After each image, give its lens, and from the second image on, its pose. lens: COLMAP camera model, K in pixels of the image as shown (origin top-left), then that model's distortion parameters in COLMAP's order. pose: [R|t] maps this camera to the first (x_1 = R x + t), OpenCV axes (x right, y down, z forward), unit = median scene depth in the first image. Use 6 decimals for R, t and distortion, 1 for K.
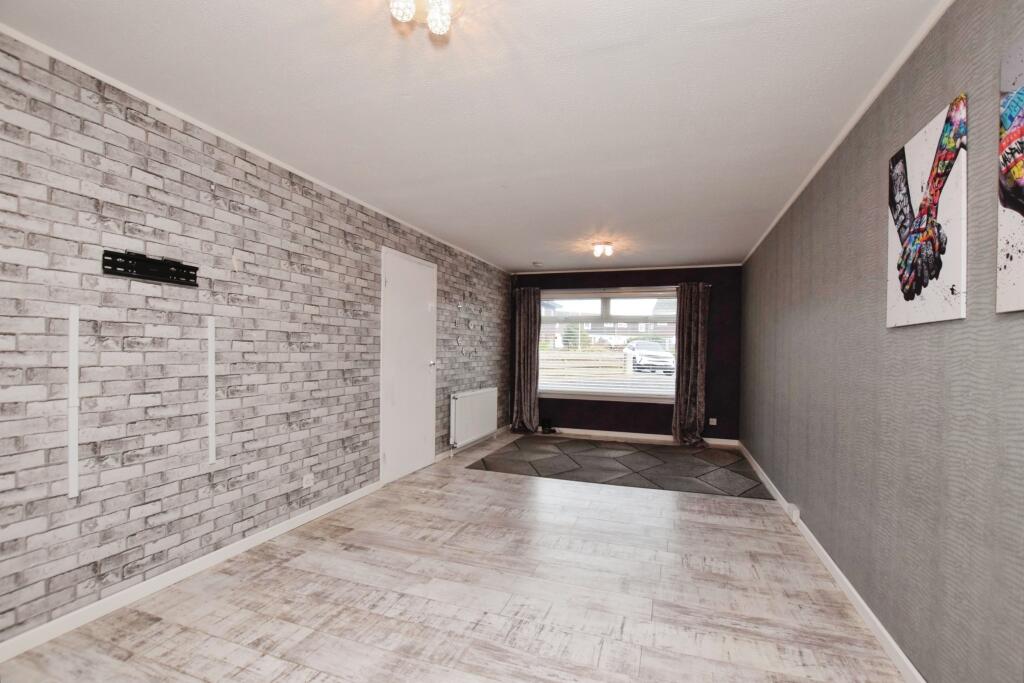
lens RADIAL K [[458.8, 0, 515.7], [0, 458.8, 372.1], [0, 0, 1]] dist [-0.047424, 0.000487]
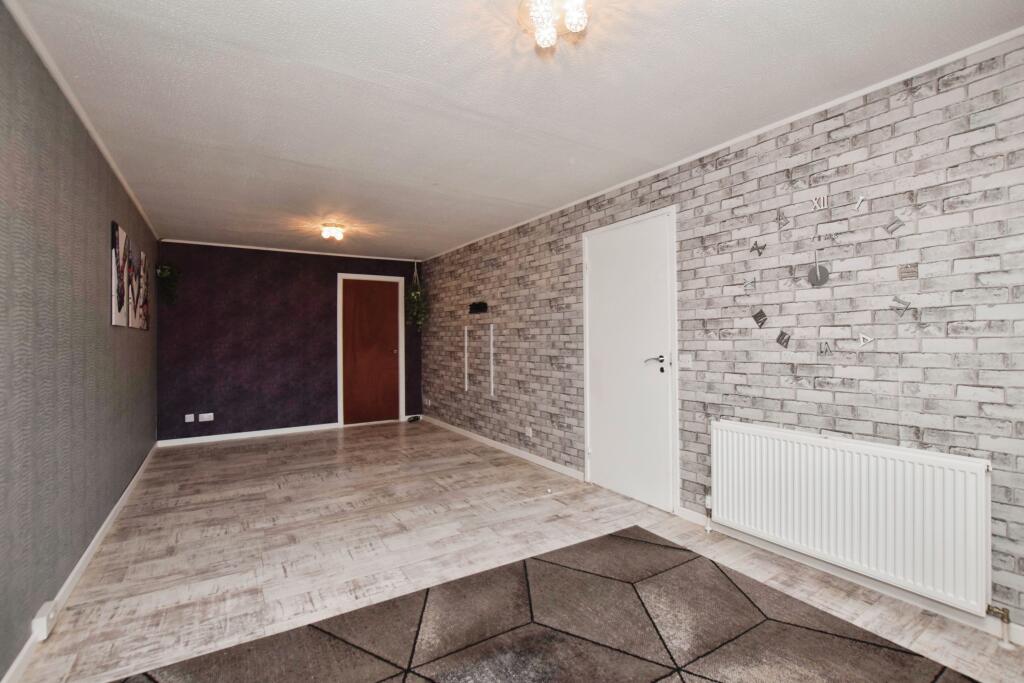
lens RADIAL K [[461.3, 0, 512.0], [0, 461.3, 341.5], [0, 0, 1]] dist [-0.032705, 0.000457]
pose [[-0.627211, -0.001355, -0.778848, 0.651925], [-0.033576, 0.999116, 0.025300, -0.072605], [0.778125, 0.042019, -0.626702, 1.713947]]
